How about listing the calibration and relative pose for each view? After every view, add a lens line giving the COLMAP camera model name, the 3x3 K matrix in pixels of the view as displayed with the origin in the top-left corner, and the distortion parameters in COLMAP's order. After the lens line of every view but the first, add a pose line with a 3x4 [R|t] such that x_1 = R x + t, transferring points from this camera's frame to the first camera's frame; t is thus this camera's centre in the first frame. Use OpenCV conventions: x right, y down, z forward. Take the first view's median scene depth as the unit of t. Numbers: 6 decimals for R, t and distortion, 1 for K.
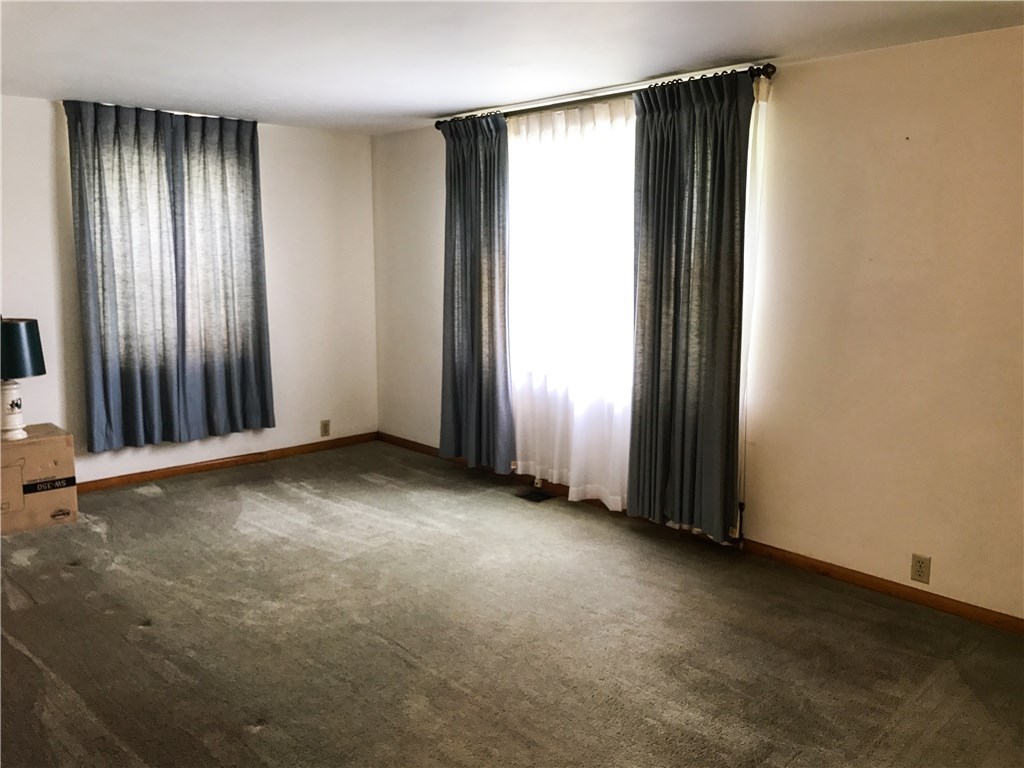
lens RADIAL K [[854.9, 0, 516.8], [0, 854.9, 380.8], [0, 0, 1]] dist [0.037334, -0.030507]
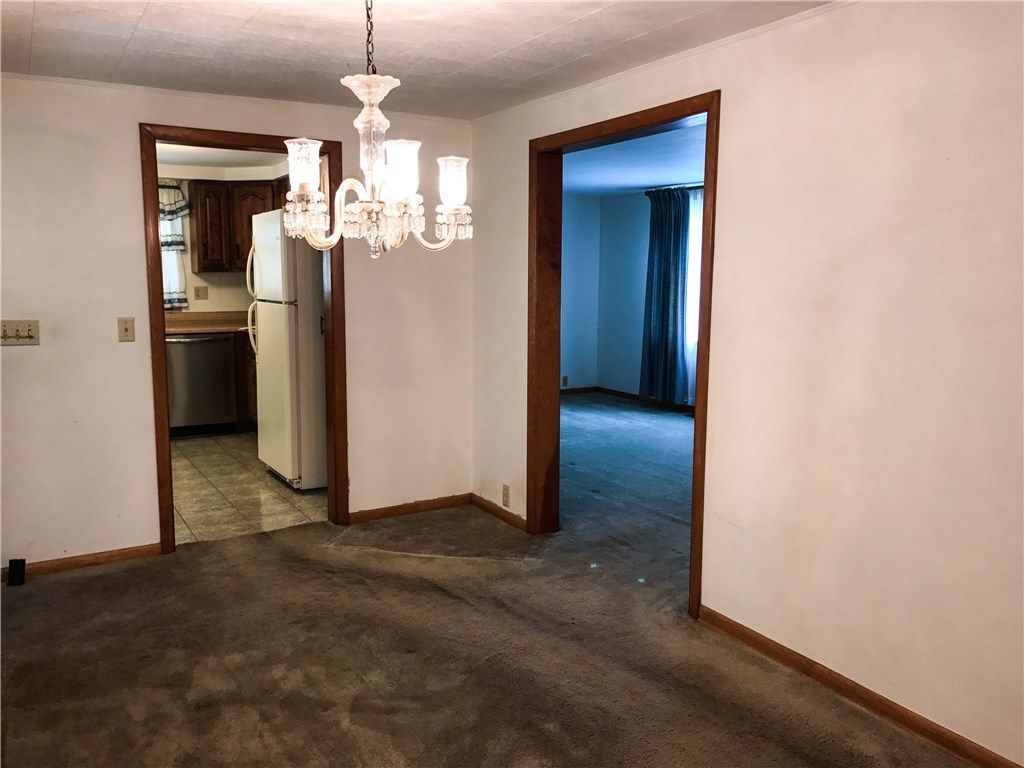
lens RADIAL K [[854.9, 0, 510.2], [0, 854.9, 382.3], [0, 0, 1]] dist [0.037334, -0.030507]
pose [[0.977386, 0.033141, -0.208850, 0.008727], [-0.039712, 0.998837, -0.027347, 0.124230], [0.207701, 0.035023, 0.977565, -0.668547]]
